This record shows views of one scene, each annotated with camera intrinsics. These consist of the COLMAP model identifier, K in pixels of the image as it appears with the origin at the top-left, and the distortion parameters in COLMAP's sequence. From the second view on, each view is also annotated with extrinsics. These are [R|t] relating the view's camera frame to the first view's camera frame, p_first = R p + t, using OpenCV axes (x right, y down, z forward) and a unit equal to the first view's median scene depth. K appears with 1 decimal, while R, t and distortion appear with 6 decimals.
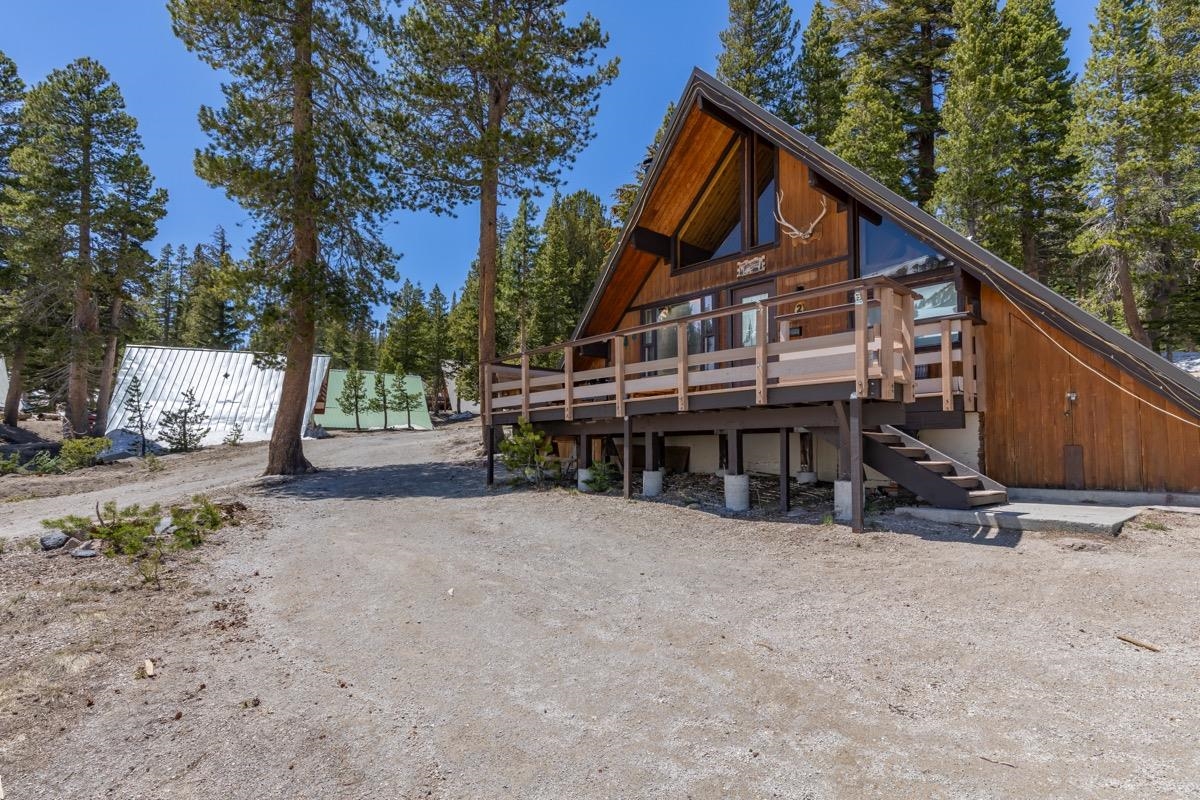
lens RADIAL K [[619.6, 0, 600.0], [0, 619.6, 400.0], [0, 0, 1]] dist [-0.000517, -0.000148]
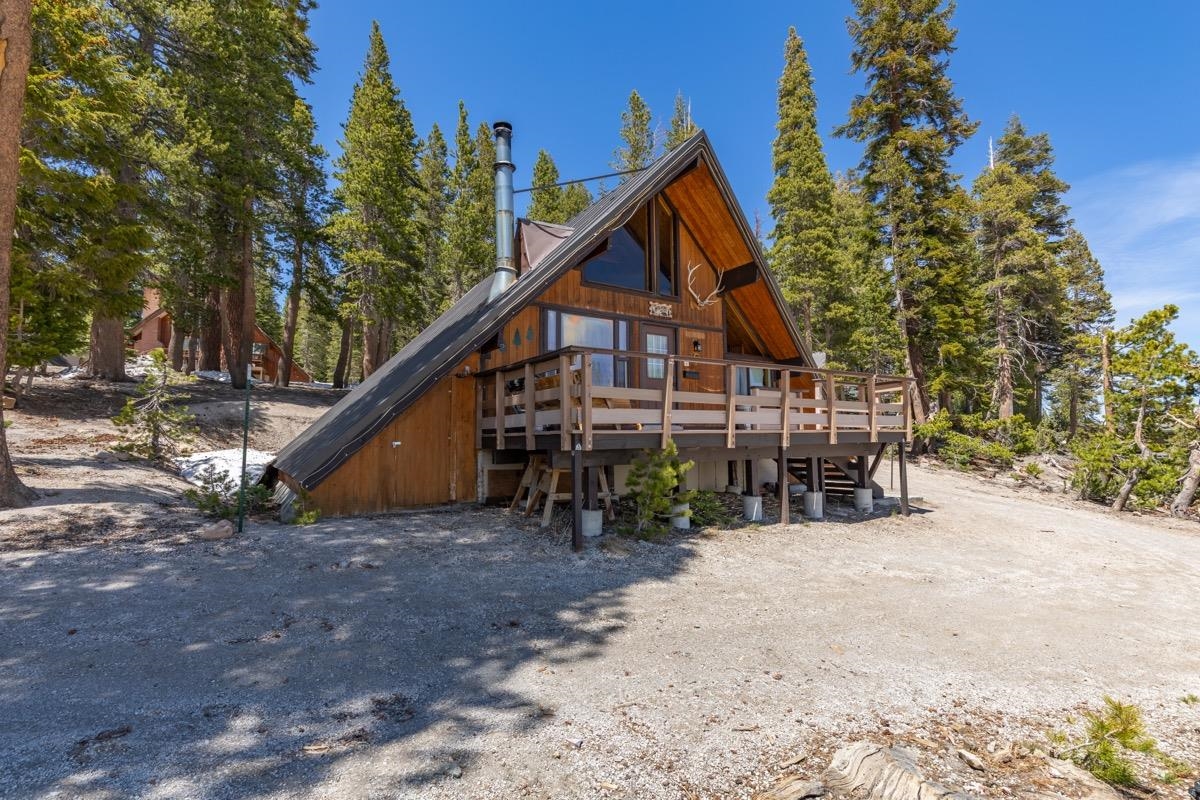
lens RADIAL K [[540.1, 0, 606.1], [0, 540.1, 398.2], [0, 0, 1]] dist [0.011559, 0.000285]
pose [[0.153991, 0.082518, 0.984621, -0.795674], [-0.070659, 0.994875, -0.072327, 0.028852], [-0.985543, -0.058435, 0.159032, 0.996194]]
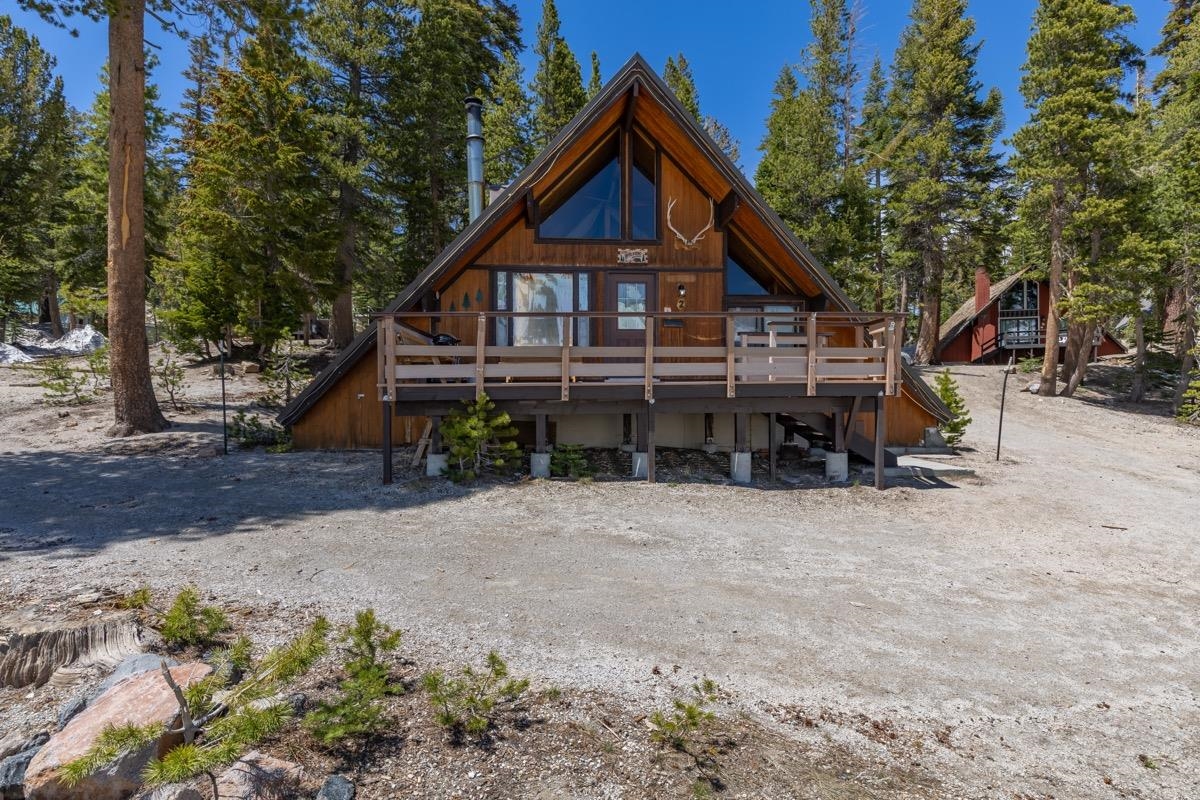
lens RADIAL K [[583.2, 0, 601.2], [0, 583.2, 400.0], [0, 0, 1]] dist [-0.004624, -0.000732]
pose [[0.612329, 0.000317, 0.790603, -0.638712], [-0.061288, 0.997010, 0.047068, -0.009658], [-0.788224, -0.077276, 0.610517, 0.429340]]
